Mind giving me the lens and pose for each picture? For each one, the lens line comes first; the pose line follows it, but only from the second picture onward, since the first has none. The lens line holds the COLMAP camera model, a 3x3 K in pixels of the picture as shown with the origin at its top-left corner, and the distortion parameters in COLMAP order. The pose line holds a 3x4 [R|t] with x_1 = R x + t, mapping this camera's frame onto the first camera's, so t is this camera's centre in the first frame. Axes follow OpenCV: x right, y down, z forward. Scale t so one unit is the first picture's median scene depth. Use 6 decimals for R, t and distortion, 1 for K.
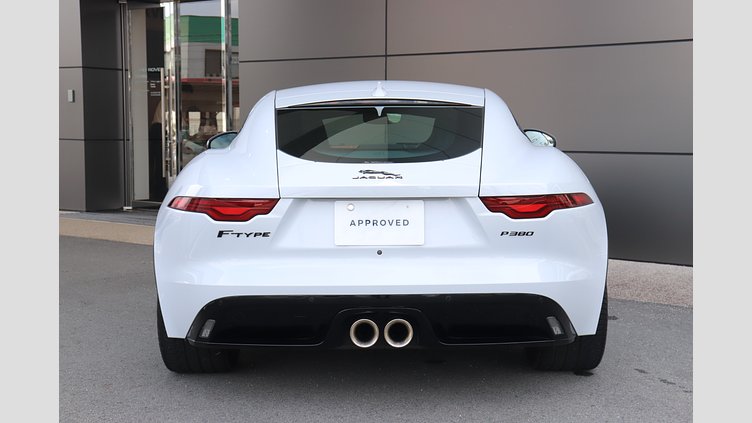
lens RADIAL K [[906.1, 0, 377.1], [0, 906.1, 206.5], [0, 0, 1]] dist [-0.219701, 0.000000]
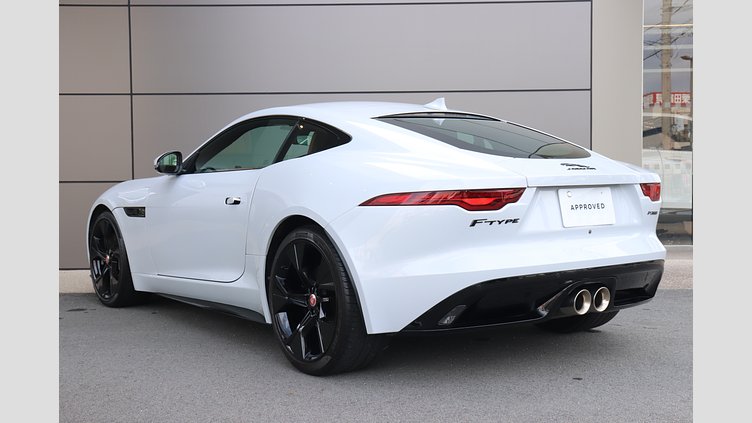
lens RADIAL K [[663.2, 0, 375.2], [0, 663.2, 210.7], [0, 0, 1]] dist [0.010948, 0.008532]
pose [[0.885535, -0.039848, 0.462861, -0.641252], [0.044656, 0.999002, 0.000571, 0.010447], [-0.462422, 0.020164, 0.886430, 0.361684]]
